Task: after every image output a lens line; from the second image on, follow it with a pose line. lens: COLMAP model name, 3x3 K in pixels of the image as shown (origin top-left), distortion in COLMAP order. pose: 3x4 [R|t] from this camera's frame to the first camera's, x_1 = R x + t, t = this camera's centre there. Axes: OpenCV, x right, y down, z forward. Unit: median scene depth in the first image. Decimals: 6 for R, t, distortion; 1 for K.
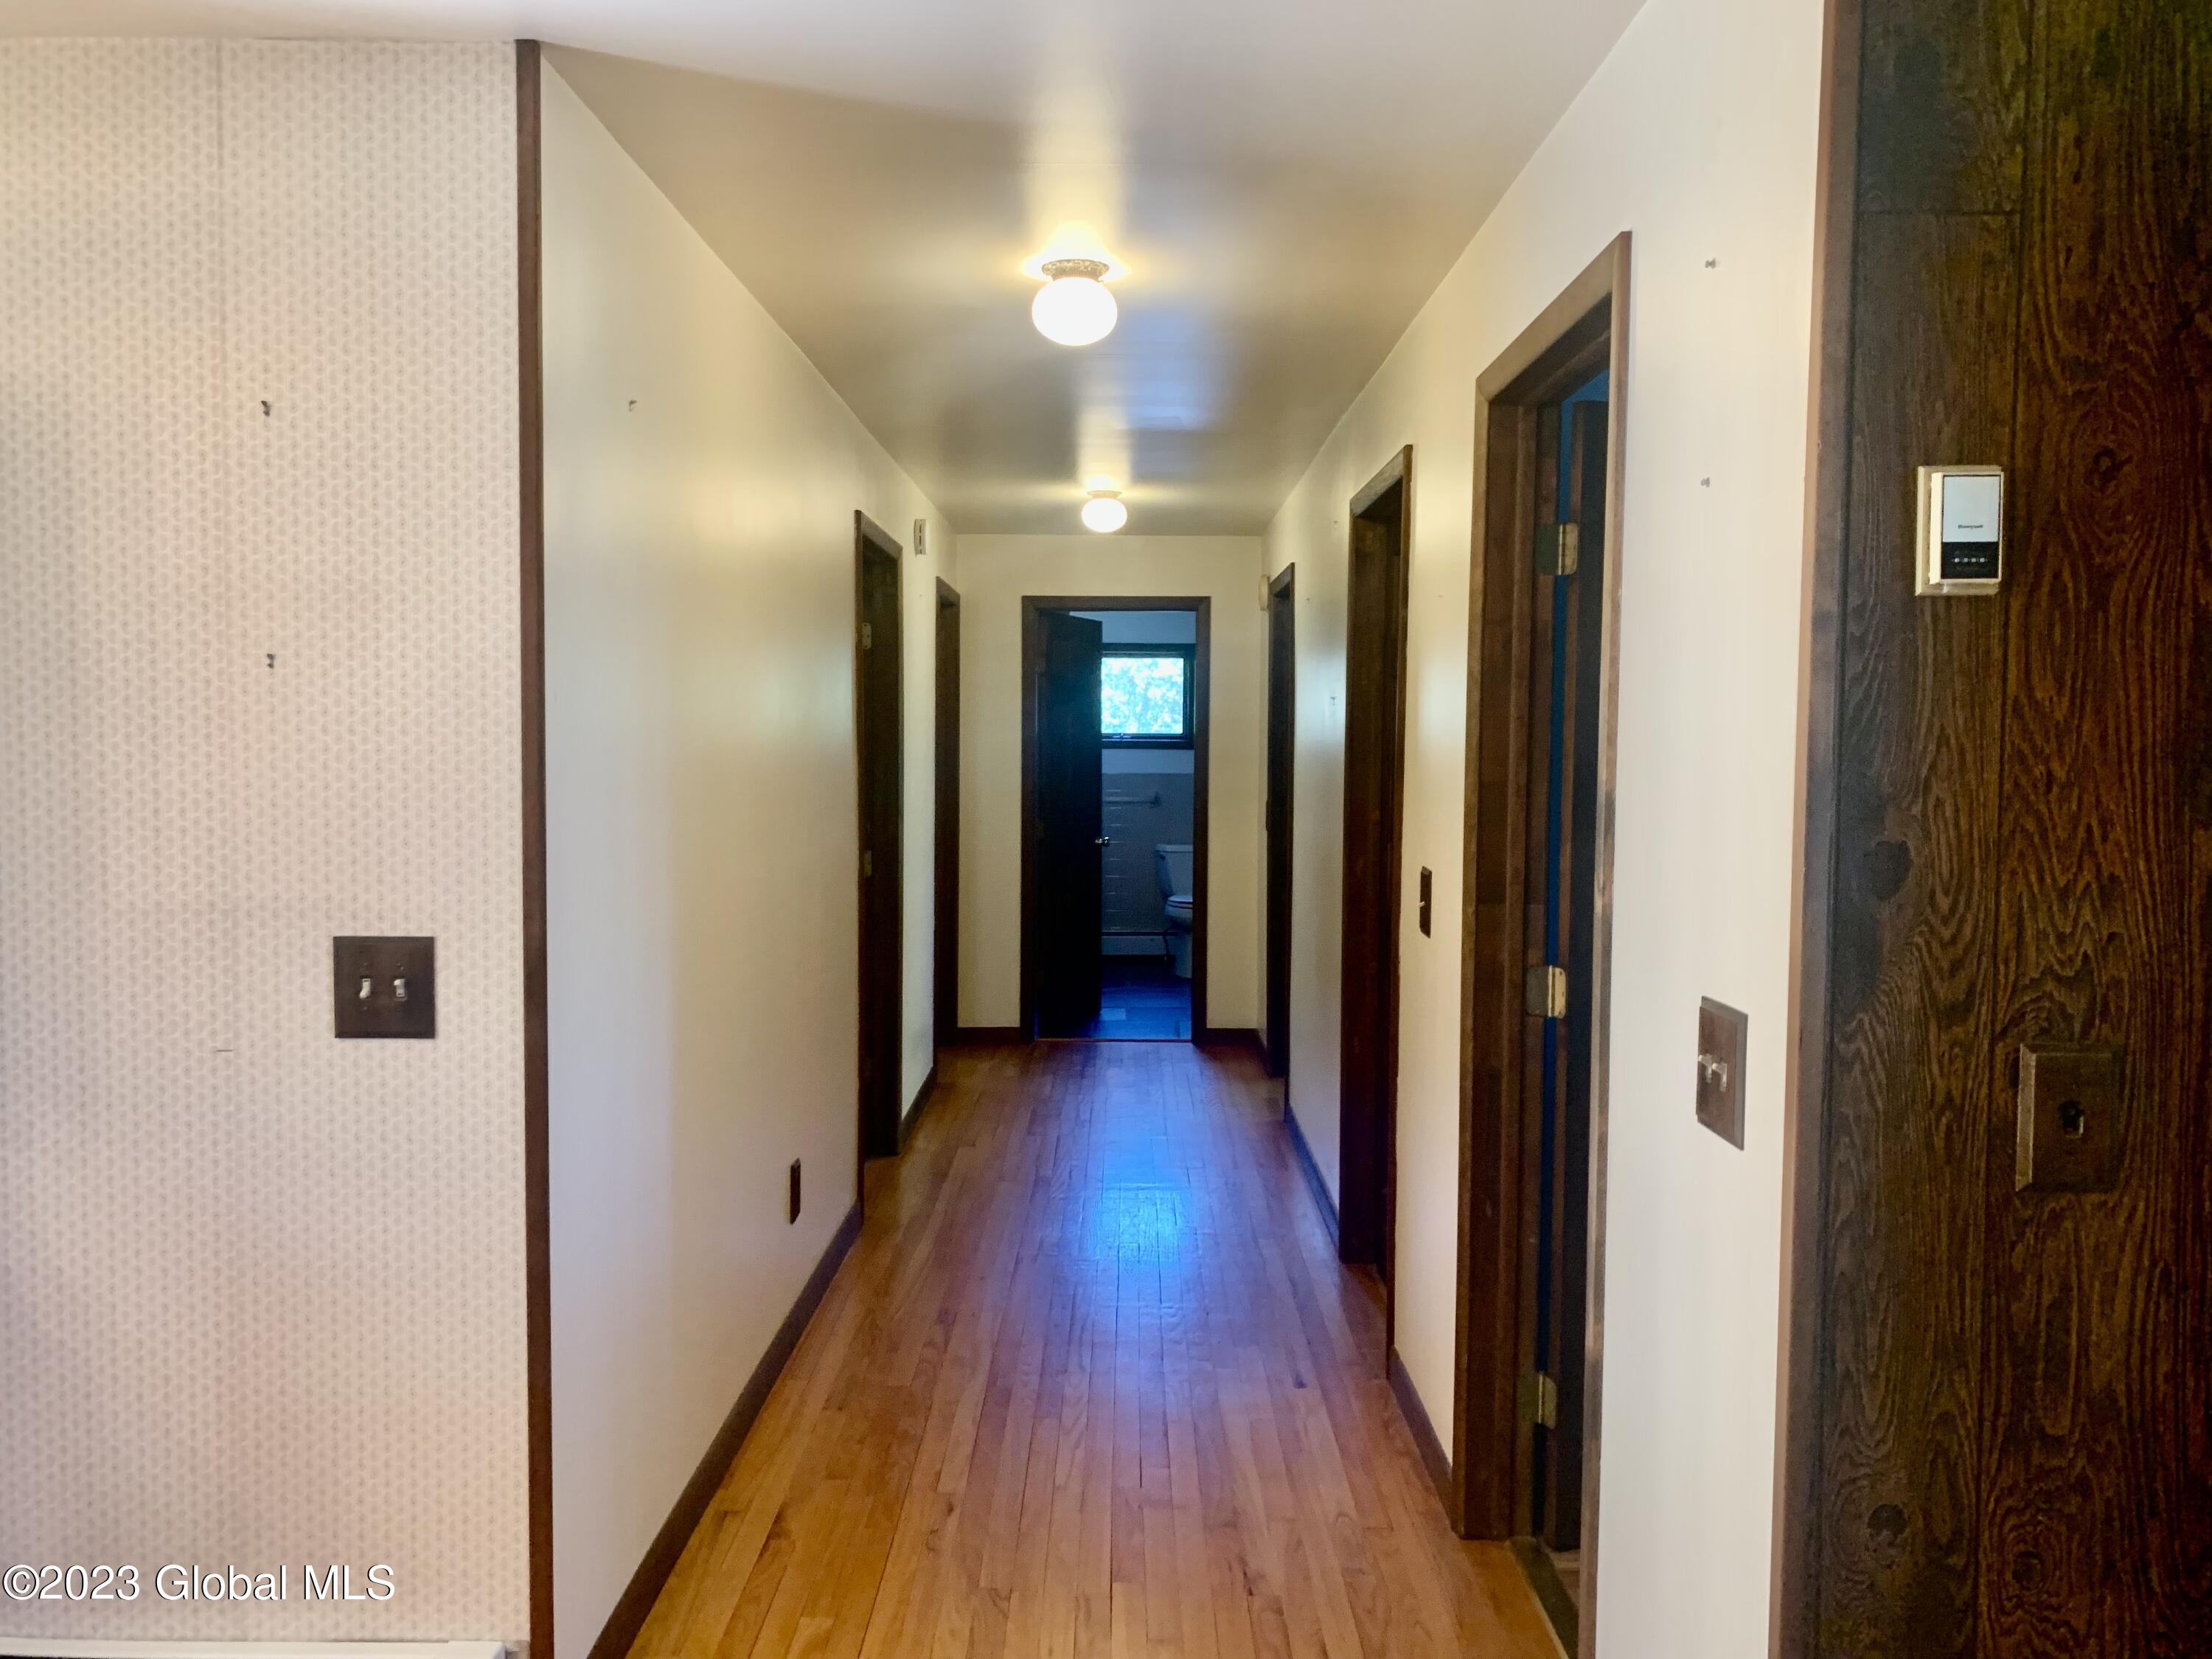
lens RADIAL K [[1666.7, 0, 1102.2], [0, 1666.7, 836.9], [0, 0, 1]] dist [-0.001256, -0.002698]
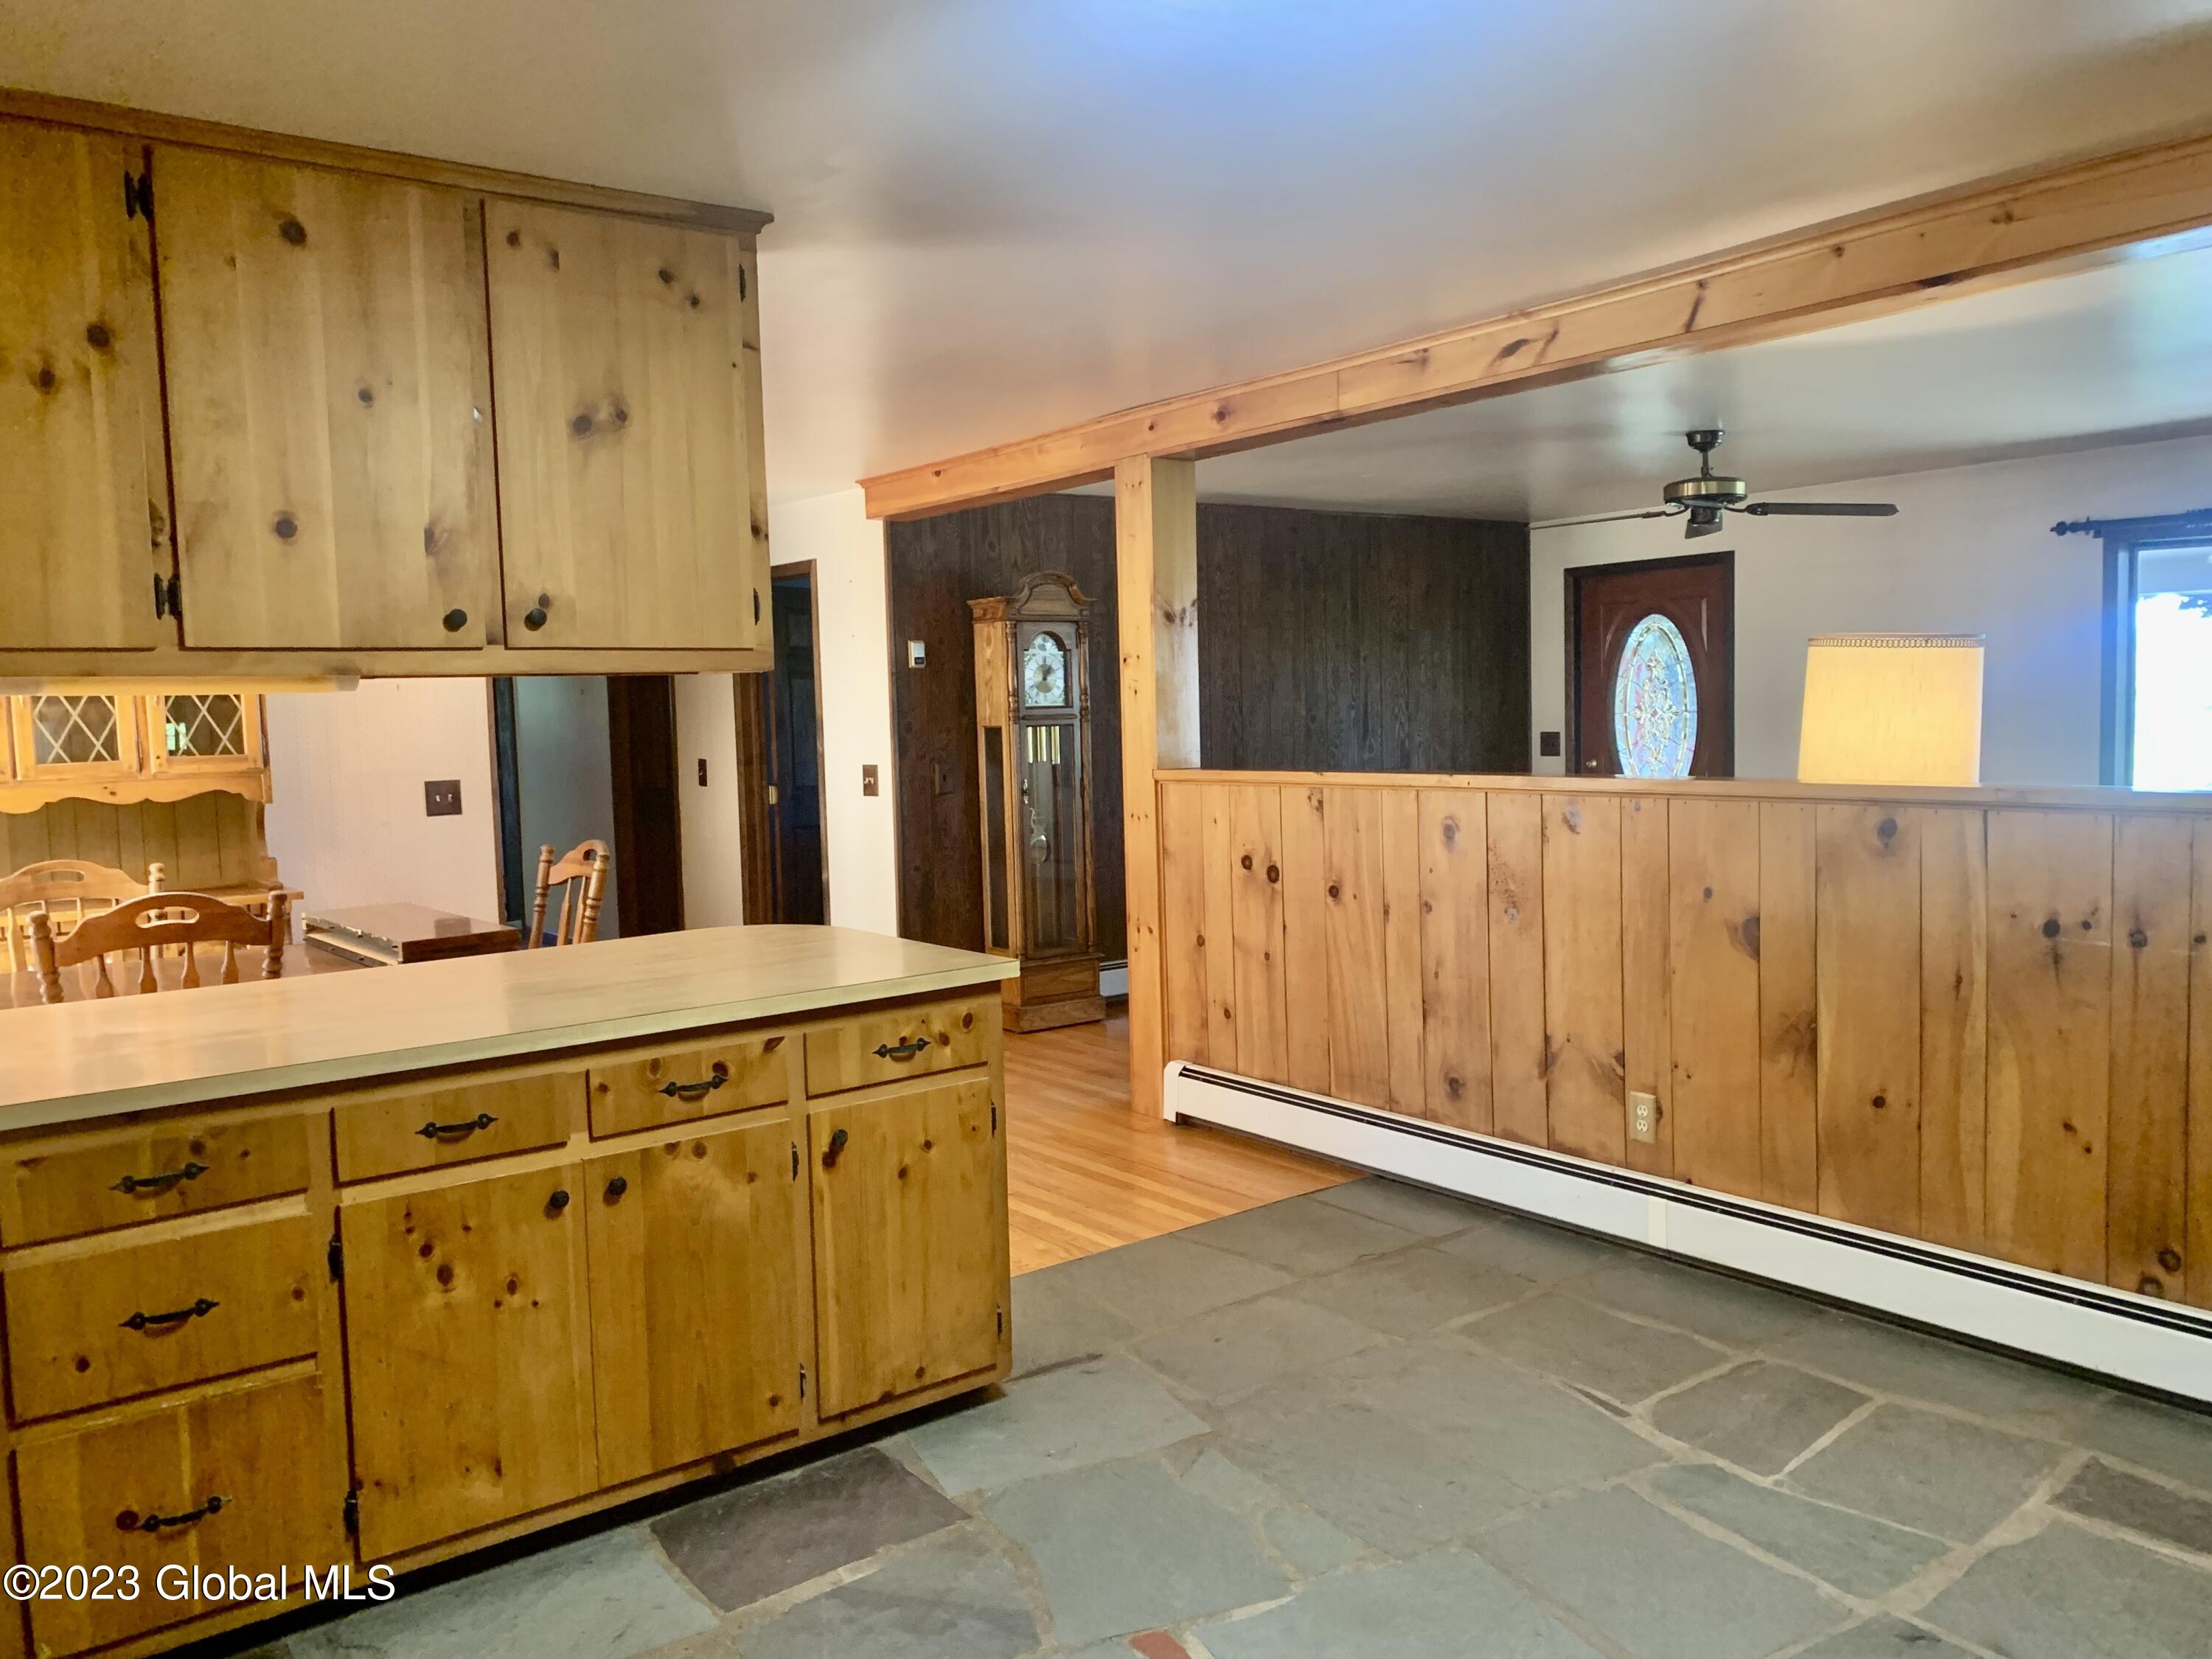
lens RADIAL K [[1666.7, 0, 1106.6], [0, 1666.7, 831.2], [0, 0, 1]] dist [-0.001256, -0.002698]
pose [[0.781883, -0.071781, 0.619279, -1.327520], [0.066977, 0.997272, 0.031031, 0.134991], [-0.619817, 0.017215, 0.784557, -1.987554]]
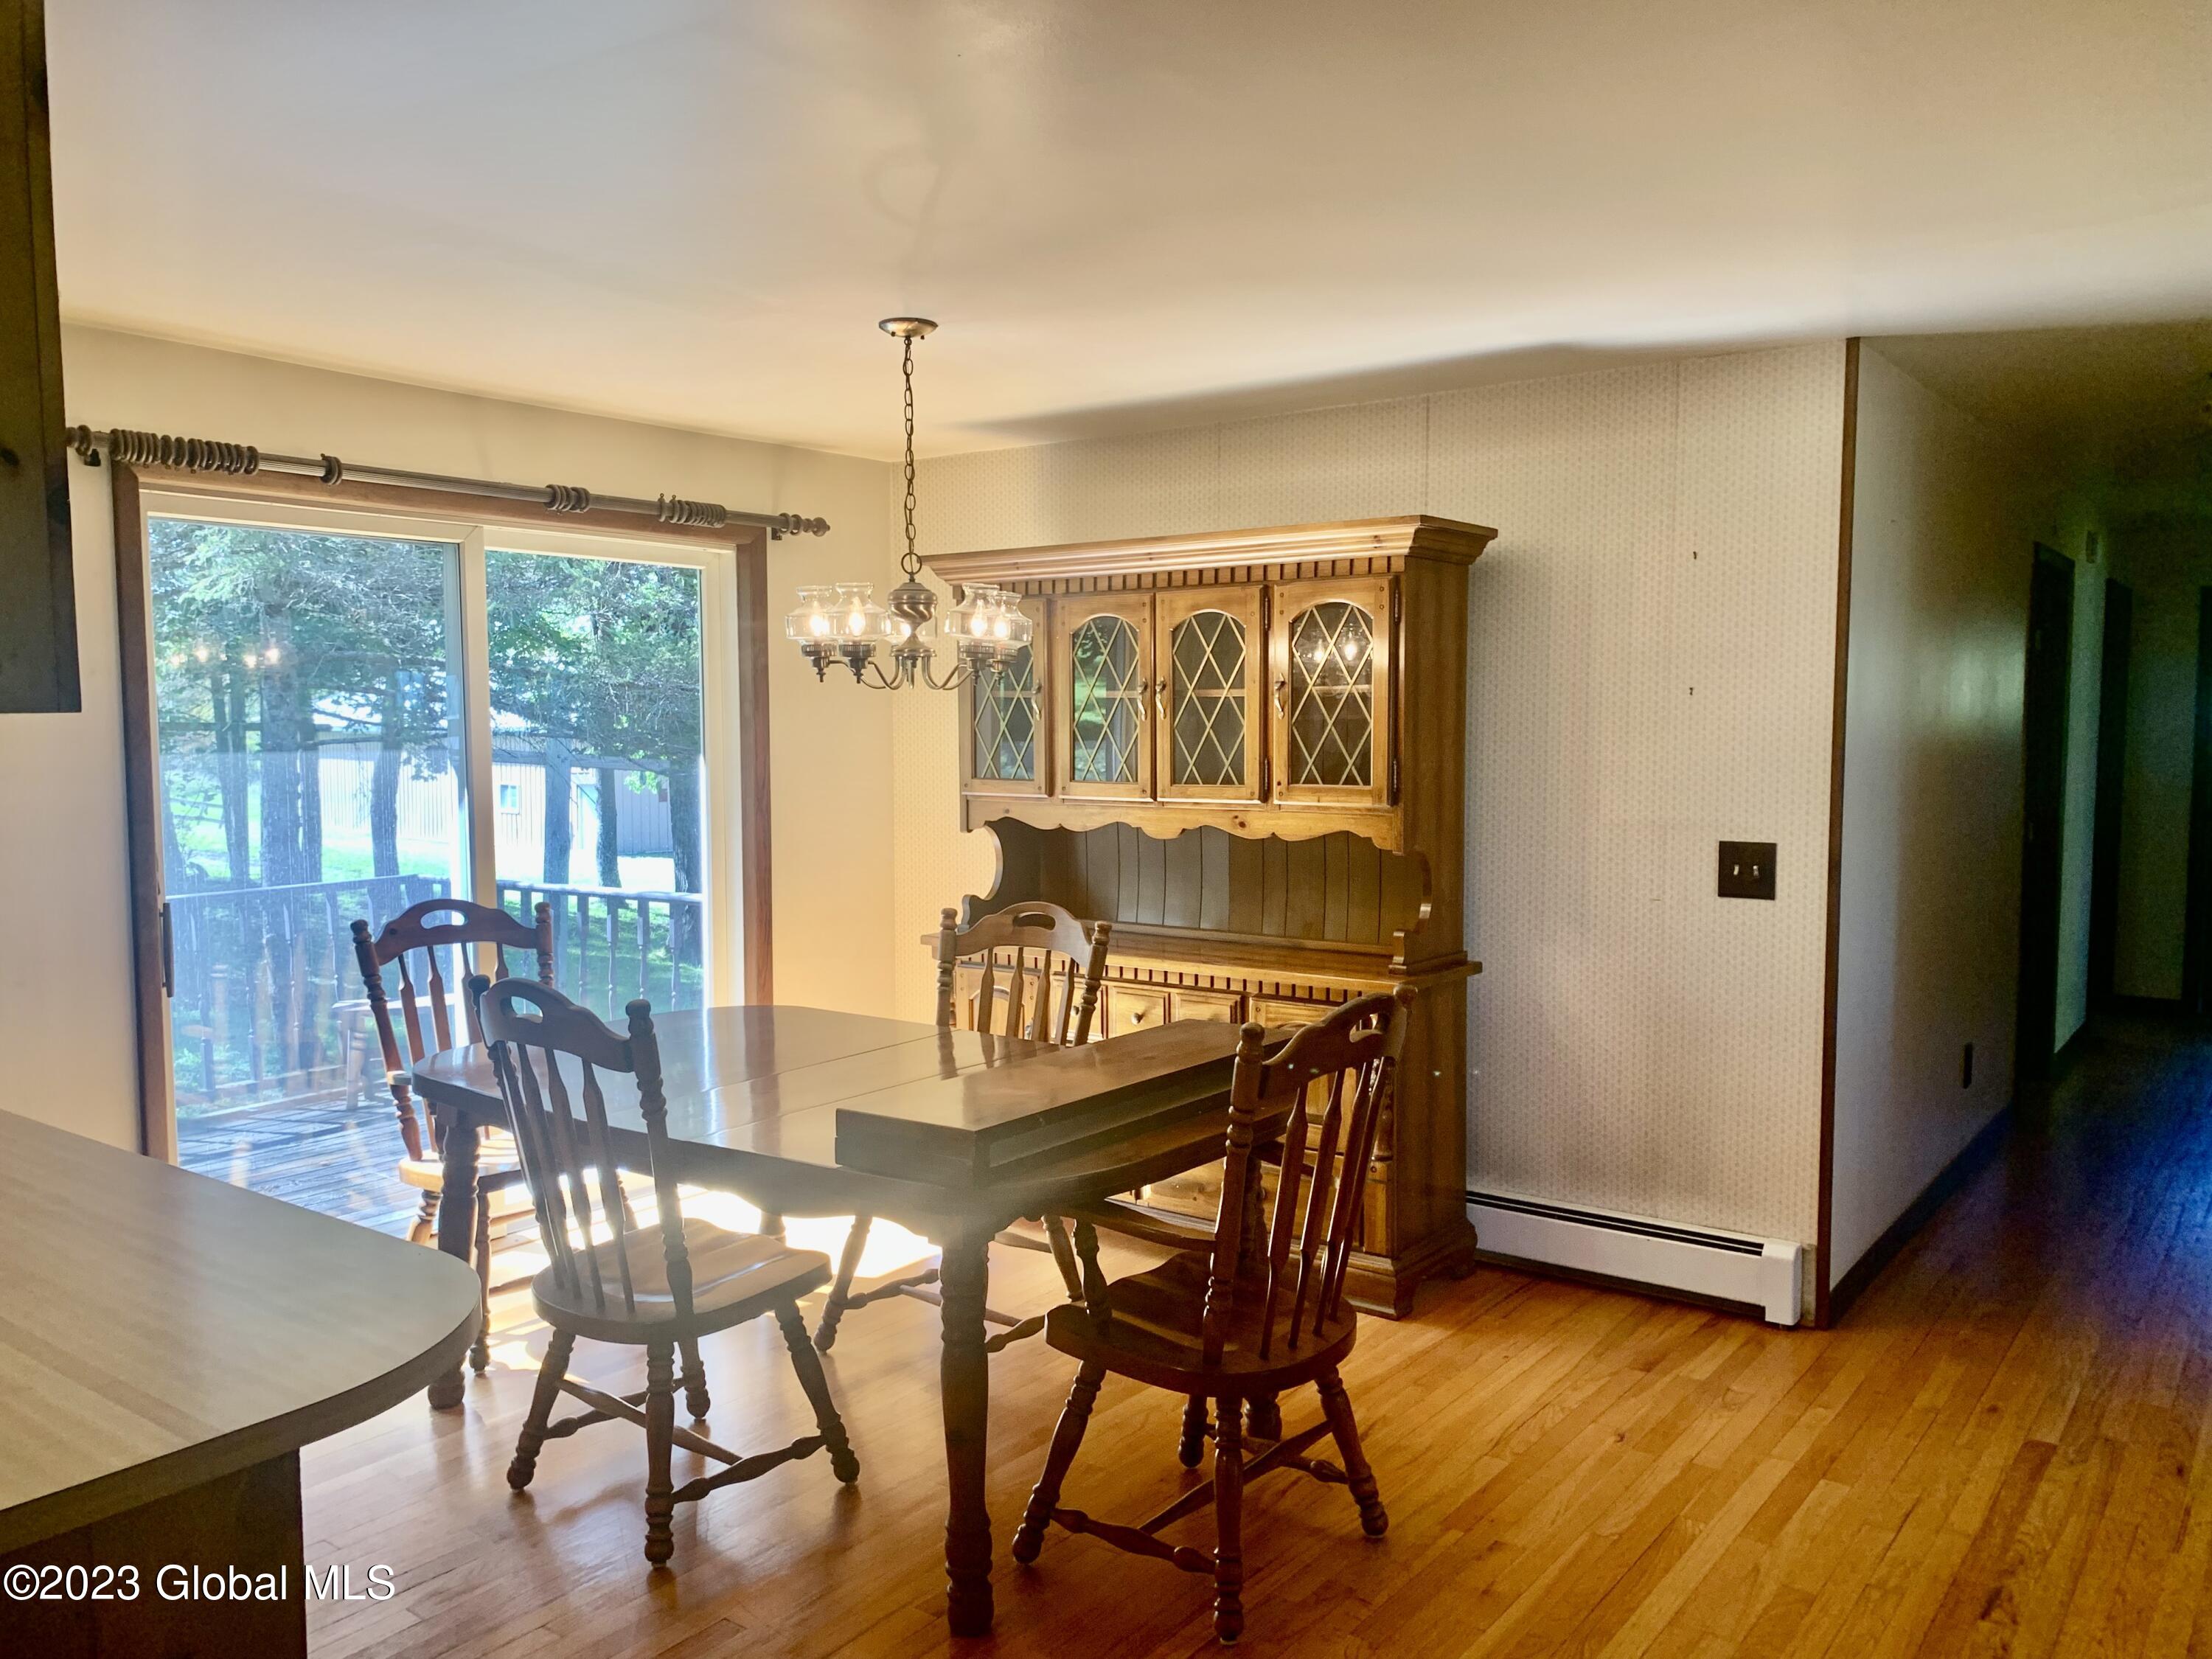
lens RADIAL K [[1666.7, 0, 1108.3], [0, 1666.7, 833.5], [0, 0, 1]] dist [-0.001256, -0.002698]
pose [[0.805980, 0.034433, -0.590940, 0.078528], [-0.028775, 0.999406, 0.018988, 0.036082], [0.591242, 0.001700, 0.806492, -0.868622]]
